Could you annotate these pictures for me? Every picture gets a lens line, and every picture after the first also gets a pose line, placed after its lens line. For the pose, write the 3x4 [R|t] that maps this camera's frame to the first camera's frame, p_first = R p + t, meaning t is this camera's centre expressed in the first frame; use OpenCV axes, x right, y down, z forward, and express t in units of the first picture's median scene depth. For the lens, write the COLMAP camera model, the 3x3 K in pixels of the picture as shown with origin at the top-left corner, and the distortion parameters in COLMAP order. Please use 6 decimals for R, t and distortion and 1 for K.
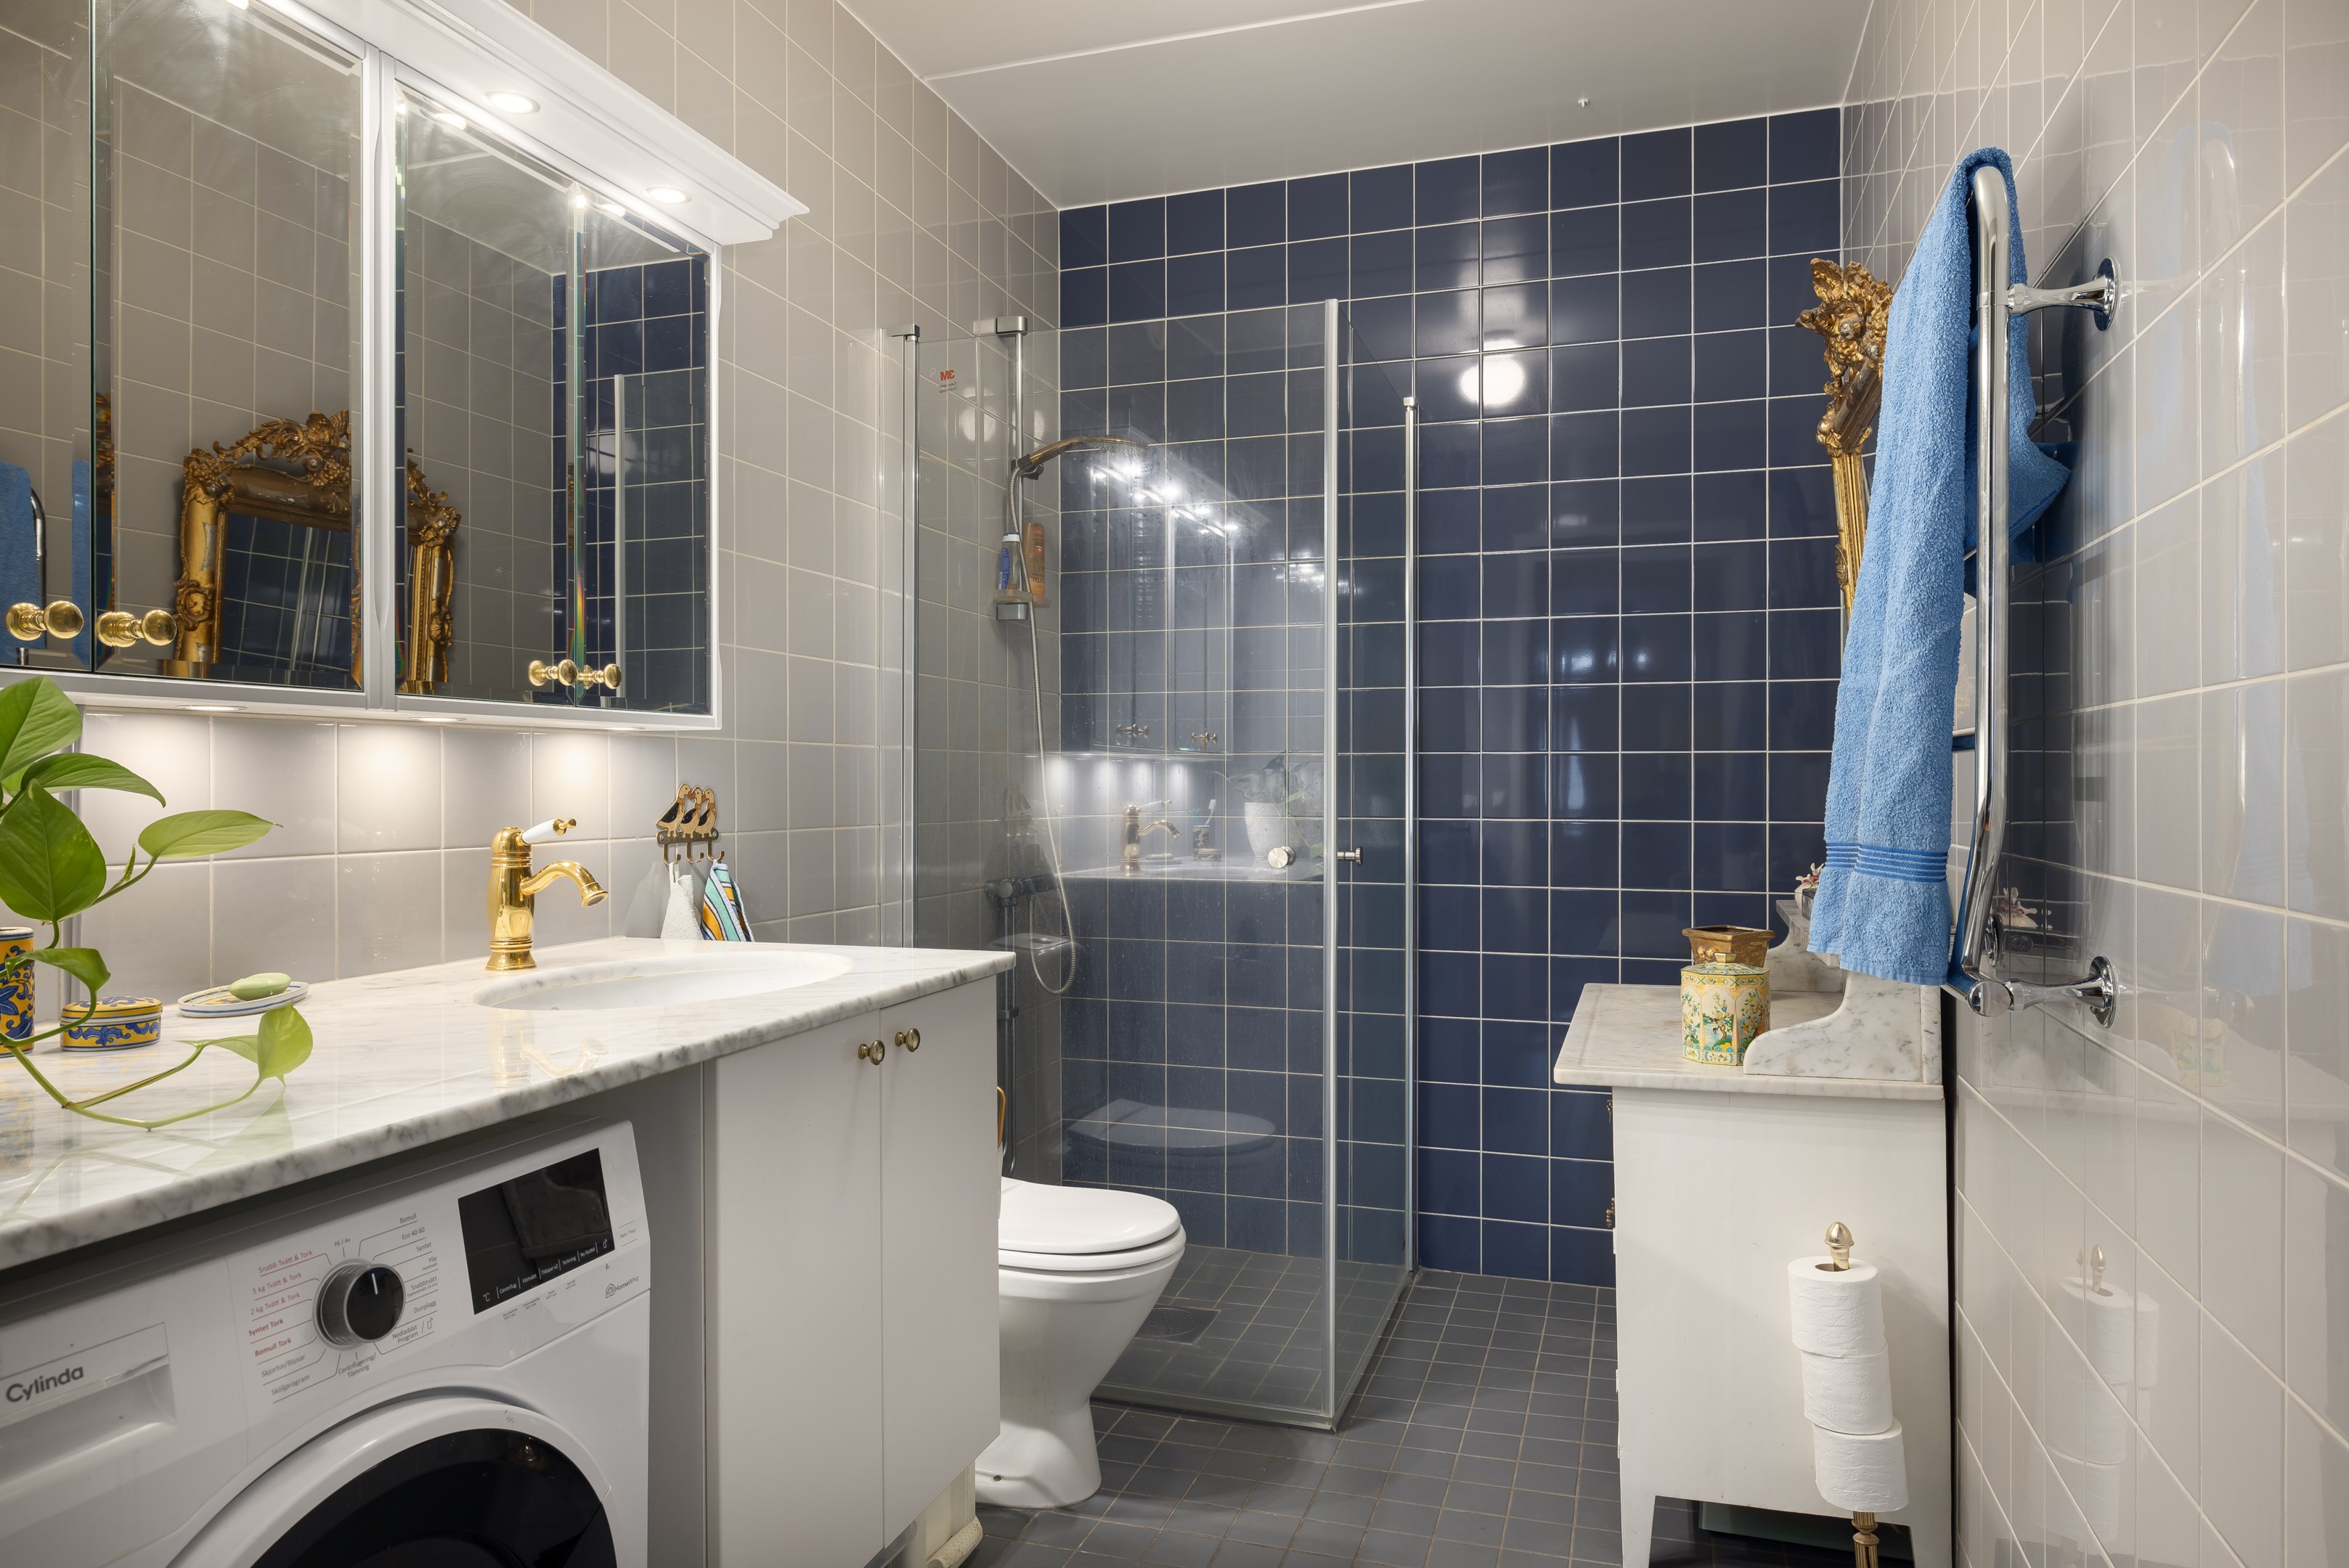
lens RADIAL K [[1498.7, 0, 1171.7], [0, 1498.7, 770.8], [0, 0, 1]] dist [0.003516, 0.000923]
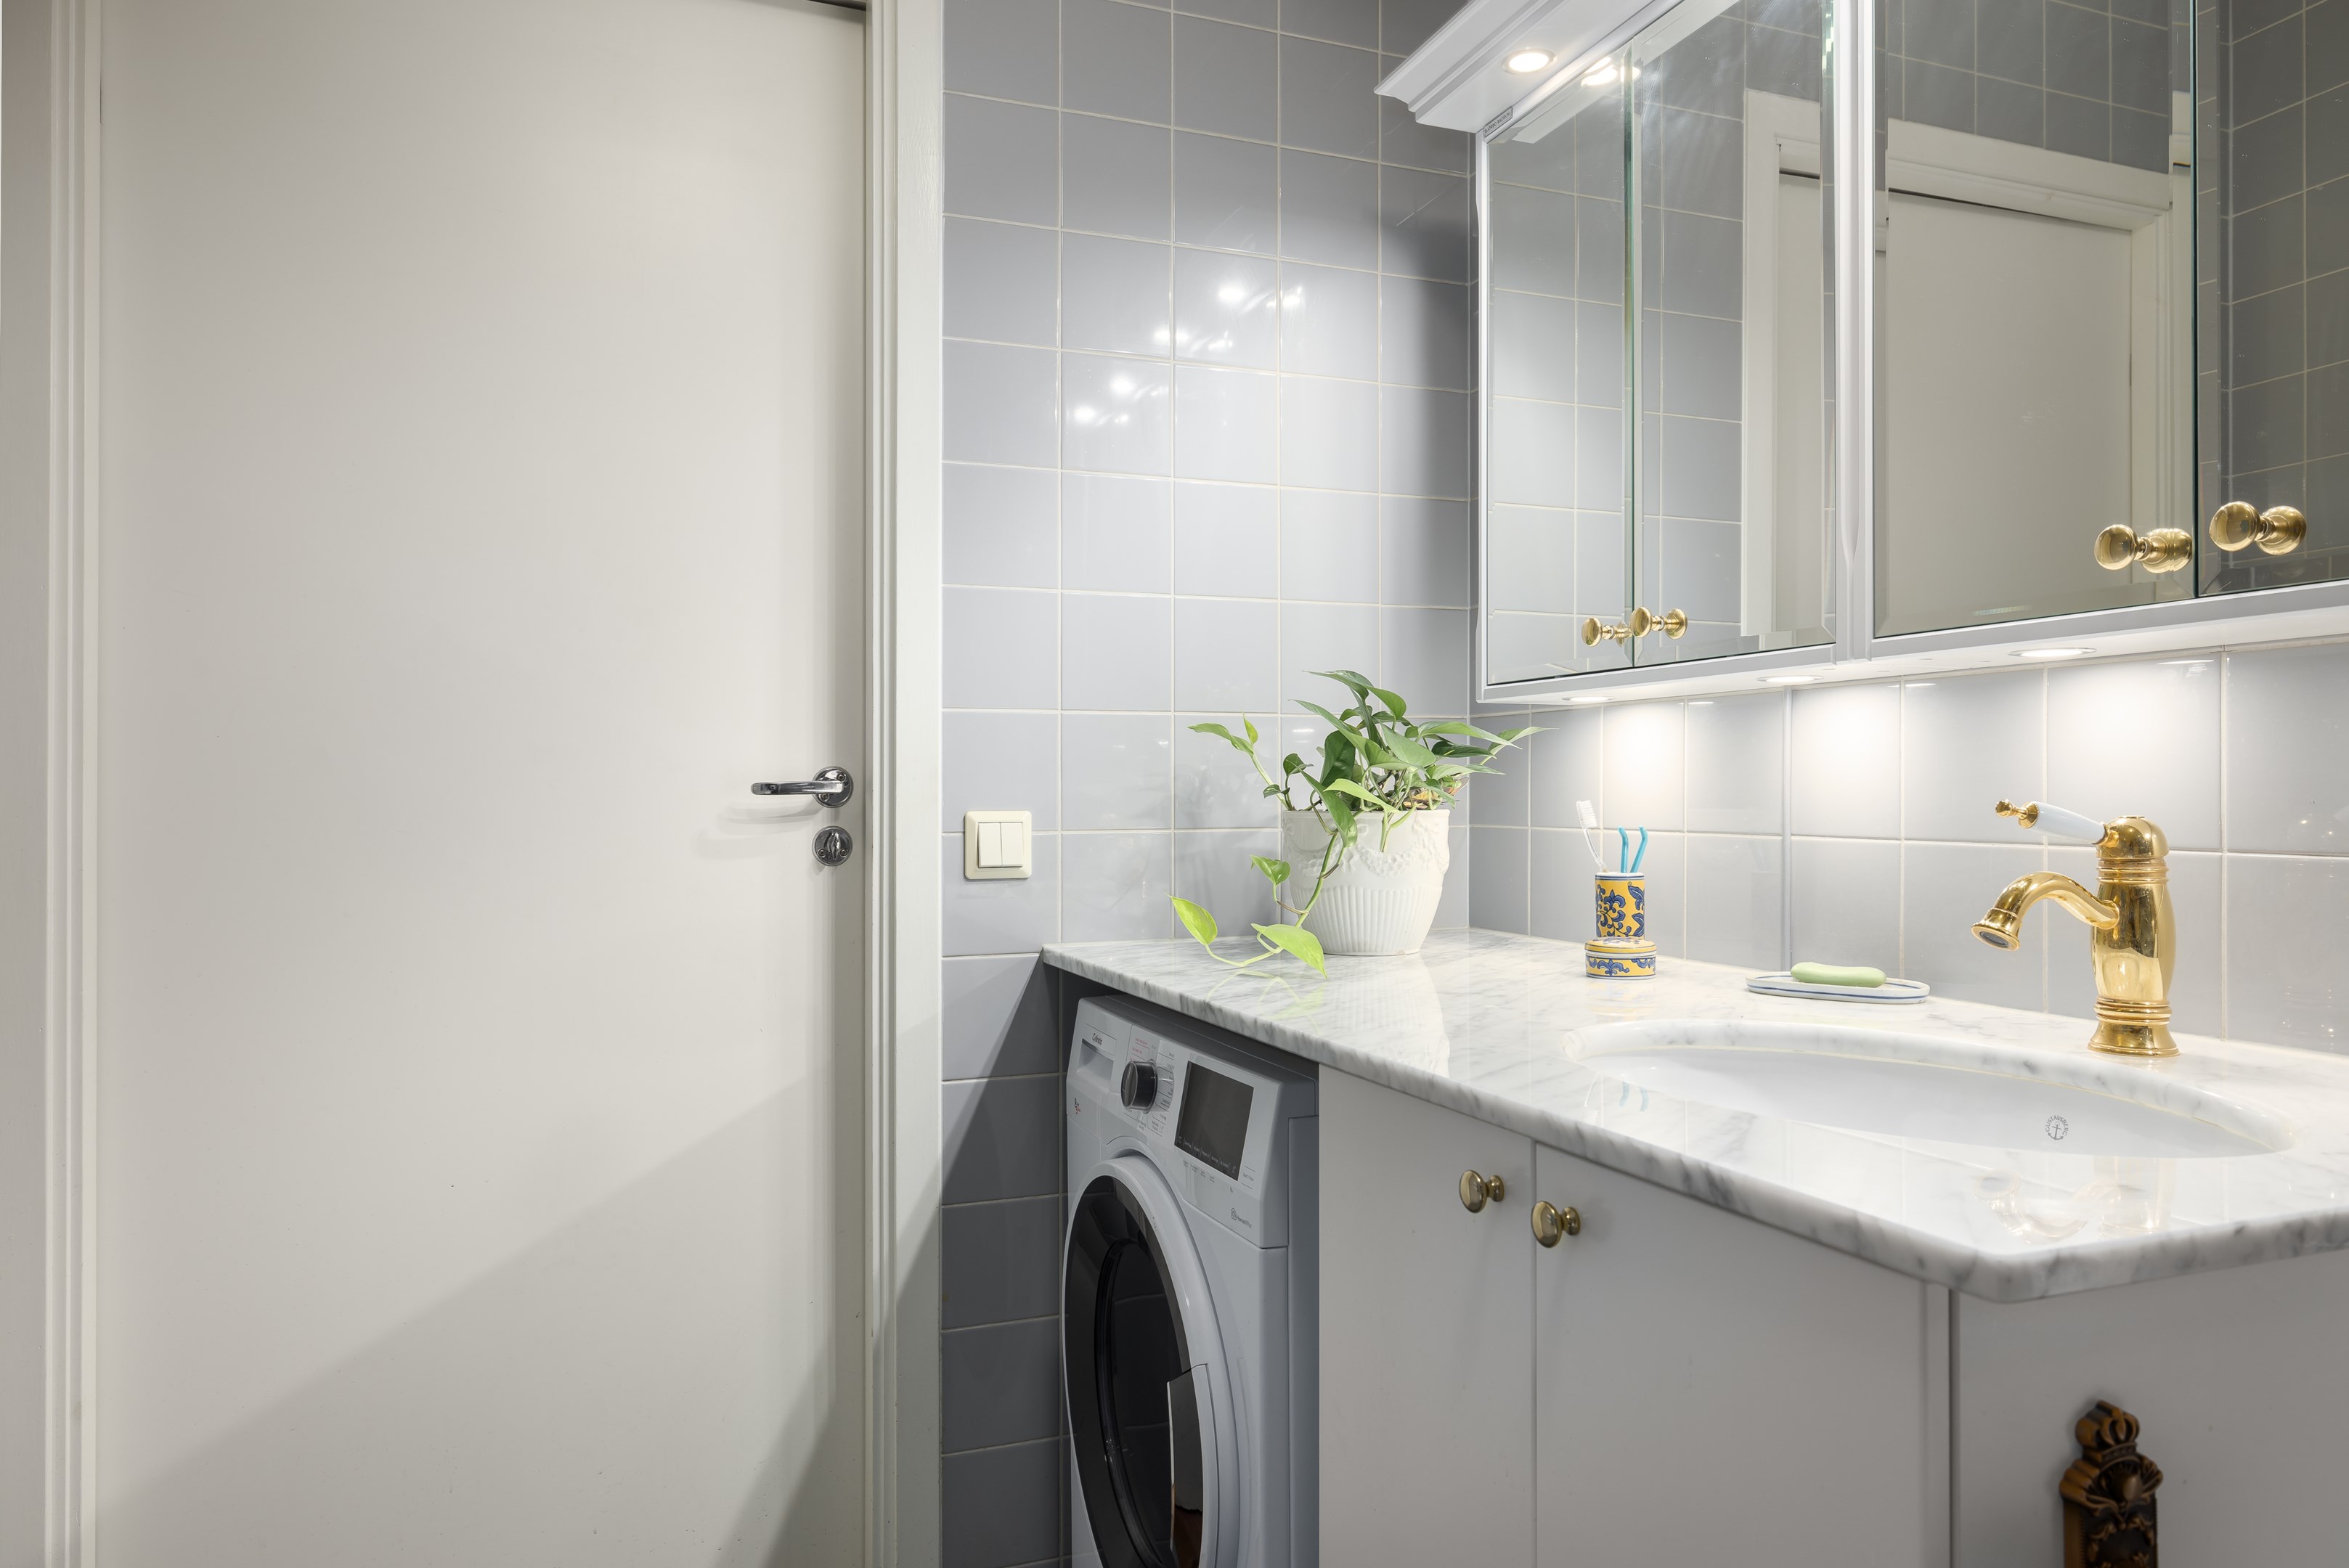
lens RADIAL K [[1440.7, 0, 1174.7], [0, 1440.7, 817.3], [0, 0, 1]] dist [0.000310, -0.000044]
pose [[-0.796860, 0.000690, -0.604163, 0.219145], [0.007000, 0.999943, -0.008092, 0.044733], [0.604123, -0.010677, -0.796820, 1.321421]]
